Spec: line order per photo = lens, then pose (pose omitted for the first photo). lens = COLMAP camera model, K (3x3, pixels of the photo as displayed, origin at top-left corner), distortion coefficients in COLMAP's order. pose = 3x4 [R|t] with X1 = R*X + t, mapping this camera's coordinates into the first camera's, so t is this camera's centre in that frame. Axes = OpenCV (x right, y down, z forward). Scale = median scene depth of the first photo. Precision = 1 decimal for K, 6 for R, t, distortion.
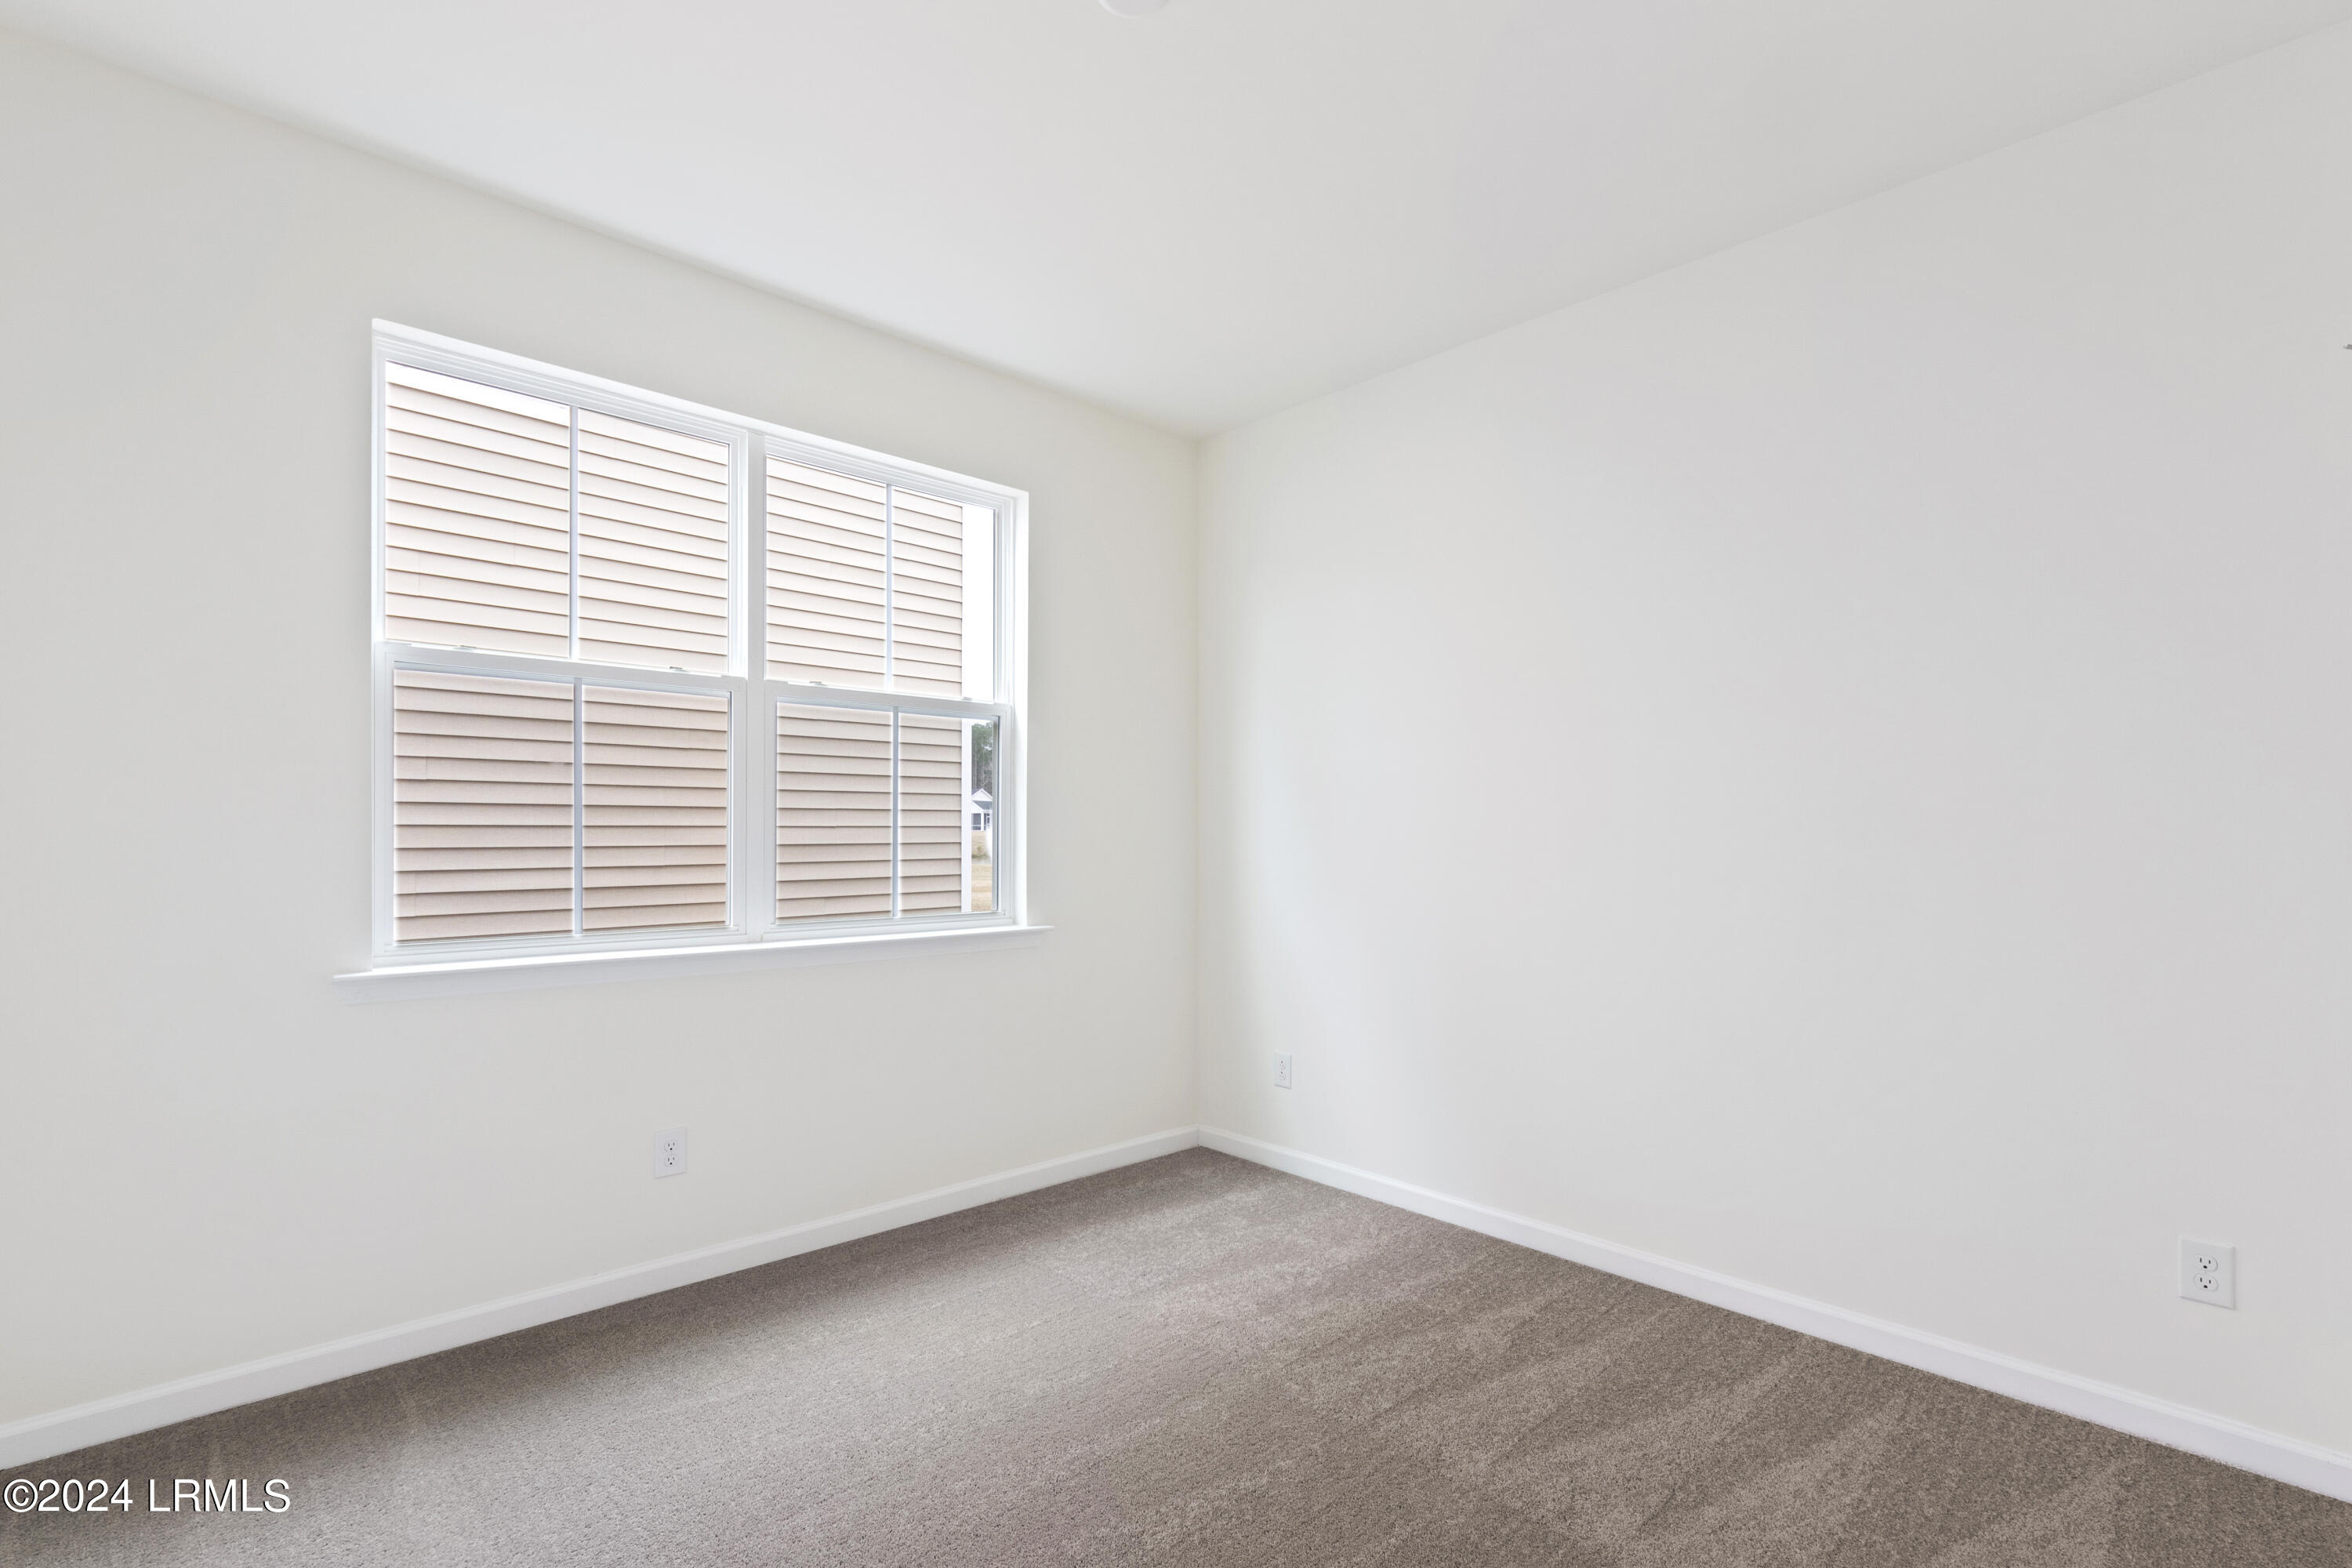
lens RADIAL K [[1125.9, 0, 1212.6], [0, 1125.9, 825.6], [0, 0, 1]] dist [-0.004066, -0.001134]
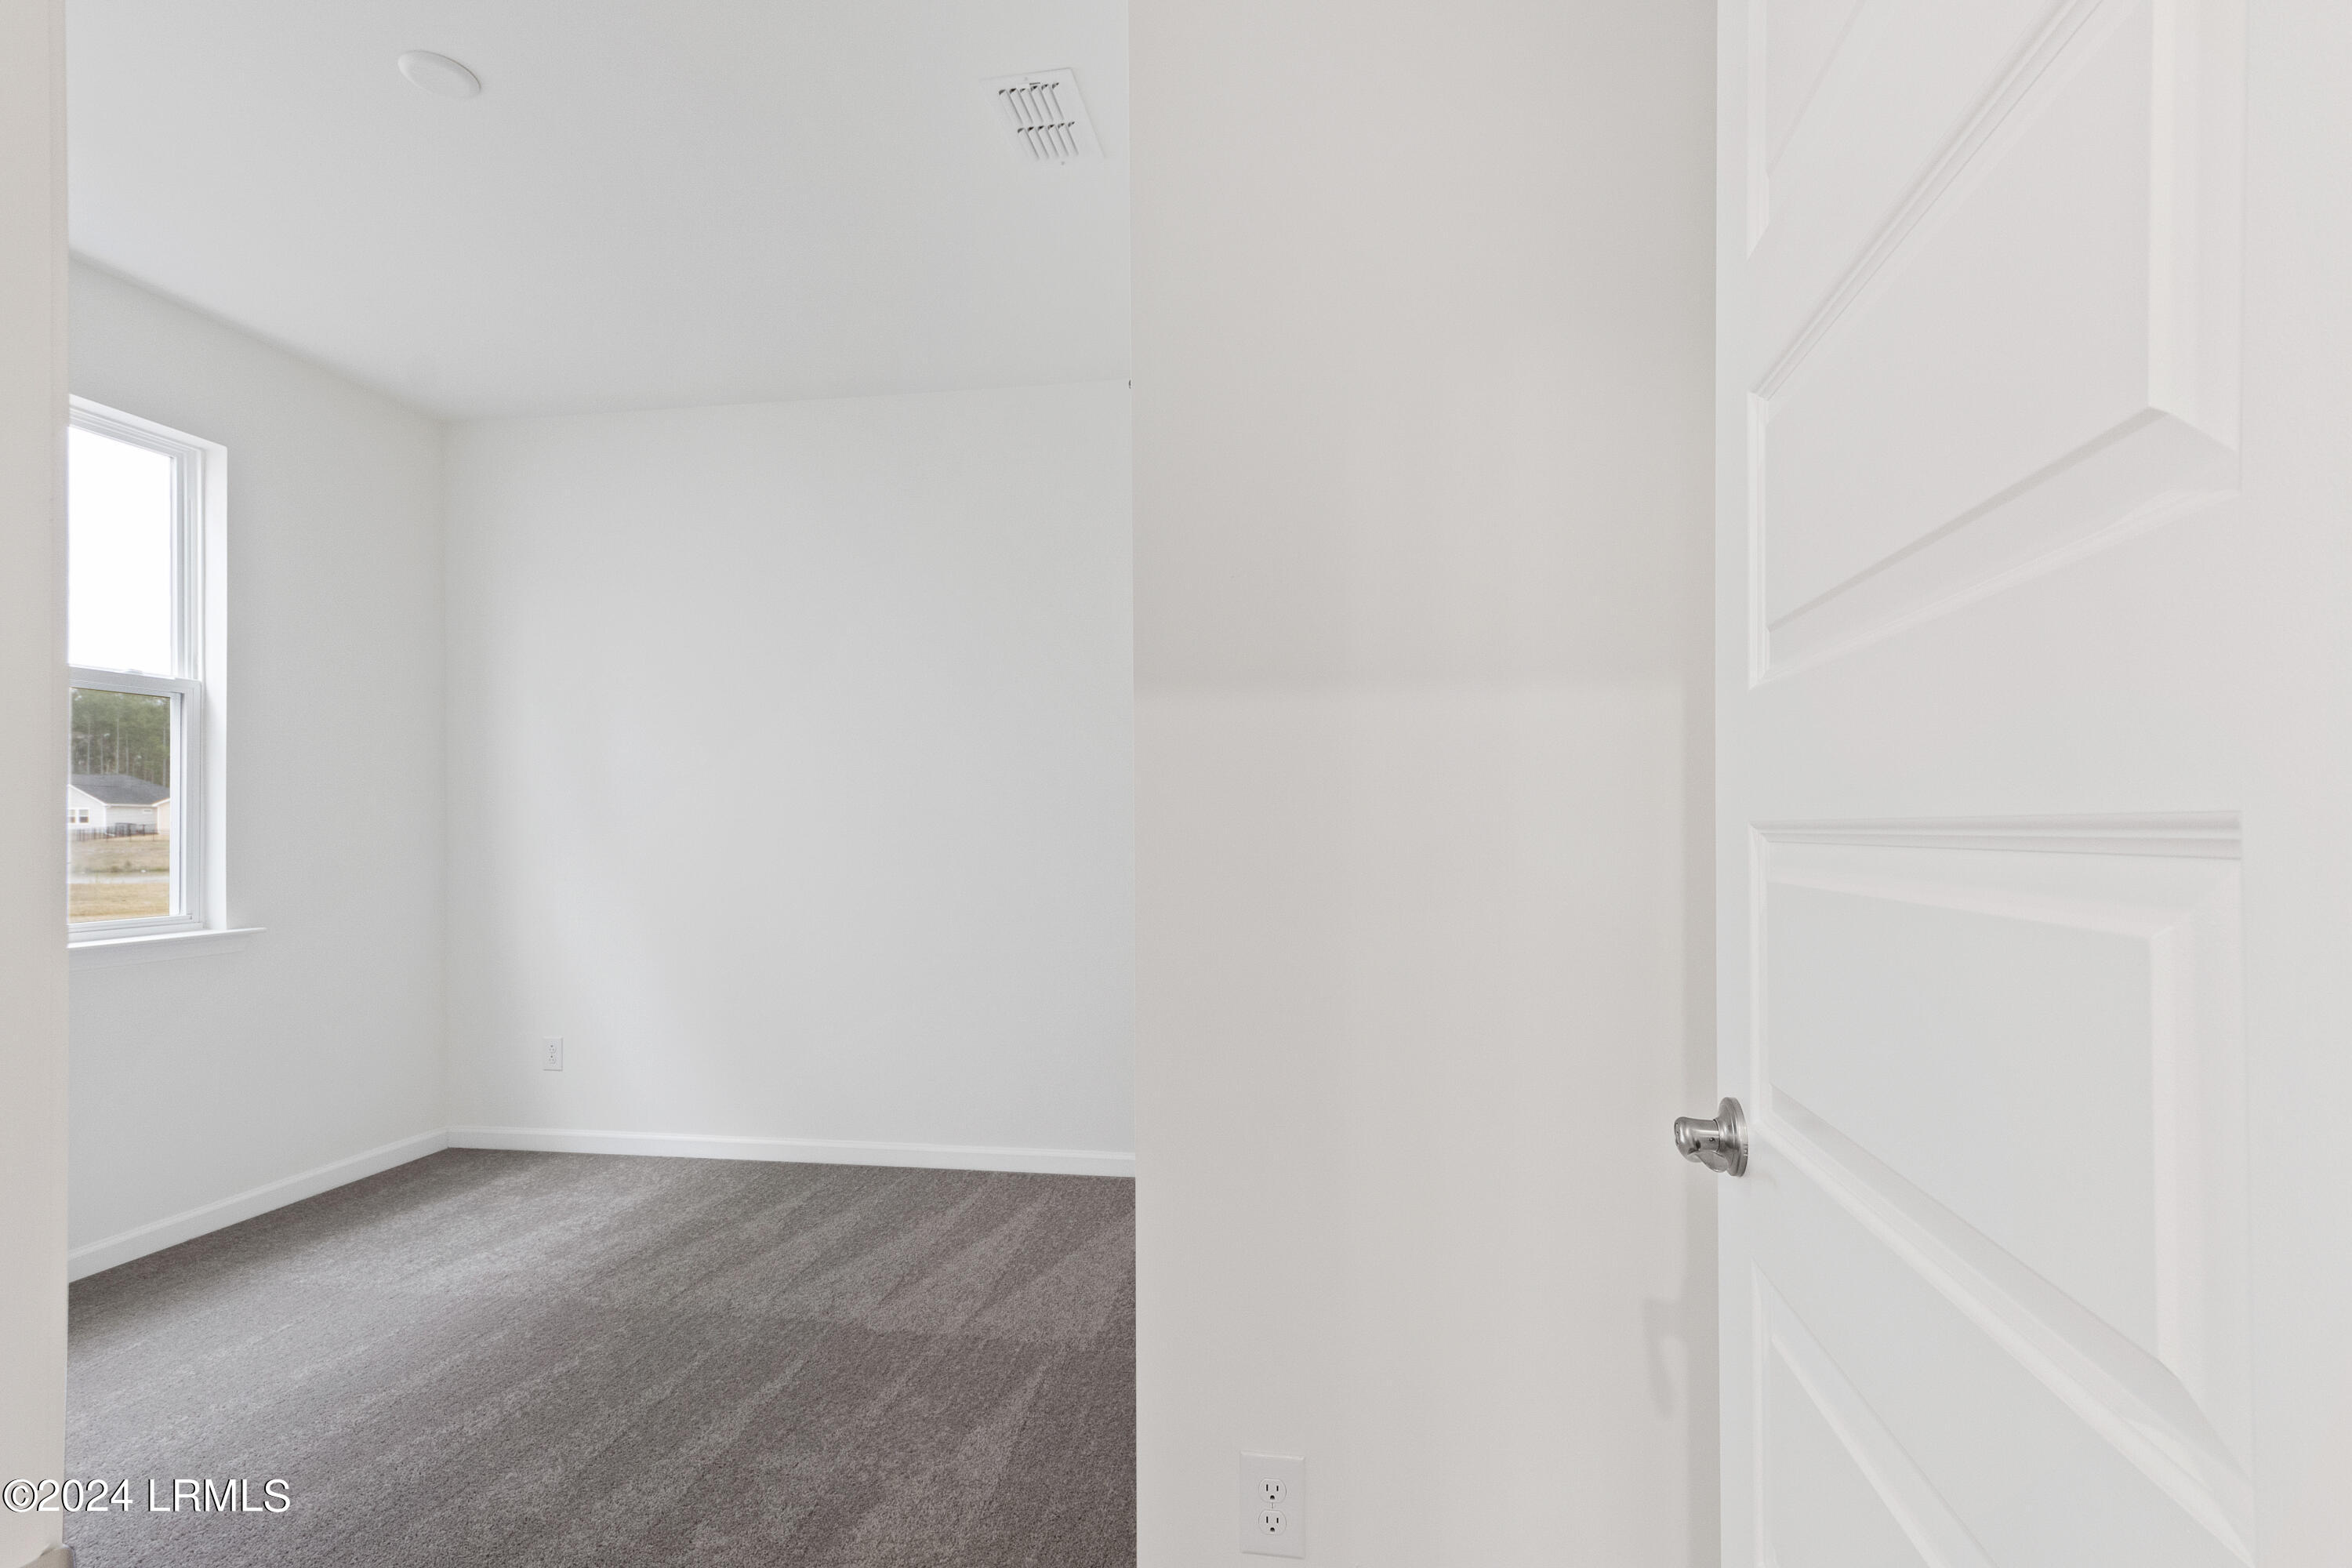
lens RADIAL K [[1135.0, 0, 1159.9], [0, 1135.0, 825.2], [0, 0, 1]] dist [0.003656, -0.000034]
pose [[0.829757, -0.003298, 0.558116, -0.090531], [0.001932, 0.999994, 0.003037, 0.008475], [-0.558122, -0.001442, 0.829758, -0.279245]]
